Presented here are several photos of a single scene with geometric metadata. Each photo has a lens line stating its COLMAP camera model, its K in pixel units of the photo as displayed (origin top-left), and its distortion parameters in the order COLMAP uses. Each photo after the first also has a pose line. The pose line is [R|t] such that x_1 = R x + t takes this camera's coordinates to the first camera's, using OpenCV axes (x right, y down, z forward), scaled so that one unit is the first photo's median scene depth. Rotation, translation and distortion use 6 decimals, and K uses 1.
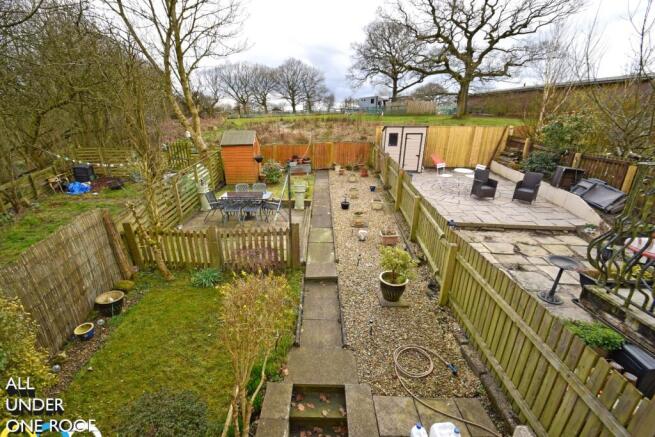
lens RADIAL K [[300.2, 0, 327.6], [0, 300.2, 215.9], [0, 0, 1]] dist [0.000375, -0.010044]
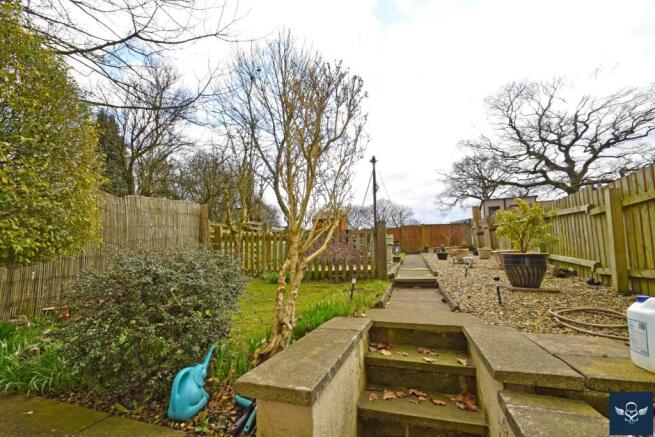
lens RADIAL K [[300.2, 0, 323.7], [0, 300.2, 218.3], [0, 0, 1]] dist [0.000375, -0.010044]
pose [[0.954781, -0.047420, -0.293503, -0.002826], [-0.091127, 0.893008, -0.440718, 0.100933], [0.283000, 0.447536, 0.848306, 0.051183]]
